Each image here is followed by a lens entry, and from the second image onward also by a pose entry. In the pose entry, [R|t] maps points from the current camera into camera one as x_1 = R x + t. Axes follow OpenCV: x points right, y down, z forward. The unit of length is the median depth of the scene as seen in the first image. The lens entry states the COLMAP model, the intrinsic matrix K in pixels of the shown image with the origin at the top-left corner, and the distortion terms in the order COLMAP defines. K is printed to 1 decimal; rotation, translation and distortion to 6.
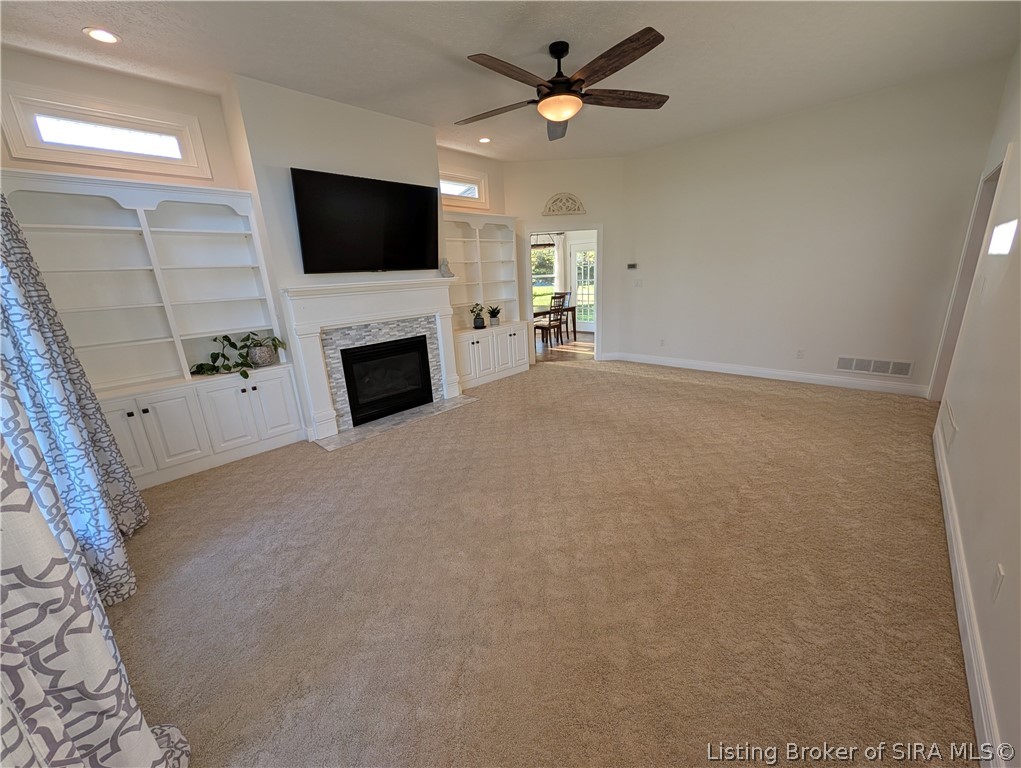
lens RADIAL K [[395.4, 0, 511.2], [0, 395.4, 383.9], [0, 0, 1]] dist [0.006382, 0.000239]
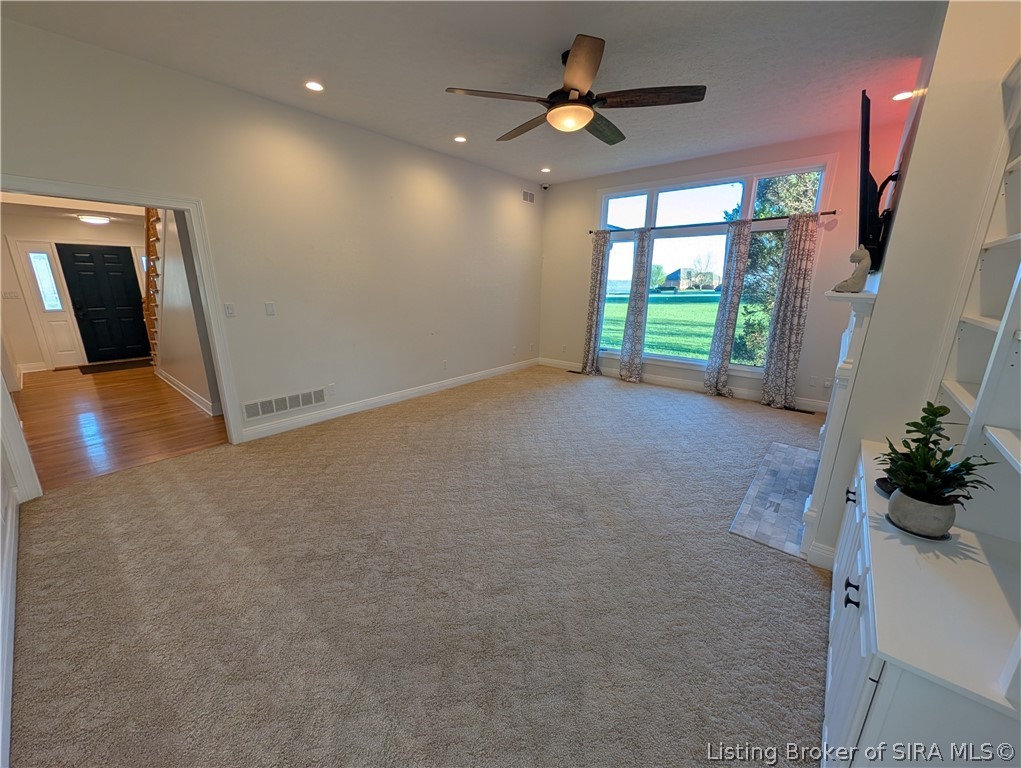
lens RADIAL K [[395.4, 0, 514.5], [0, 395.4, 386.7], [0, 0, 1]] dist [0.006382, 0.000239]
pose [[-0.996390, 0.060116, -0.059934, 0.287919], [0.021250, 0.860194, 0.509524, -0.508199], [0.082186, 0.506412, -0.858366, 1.742327]]
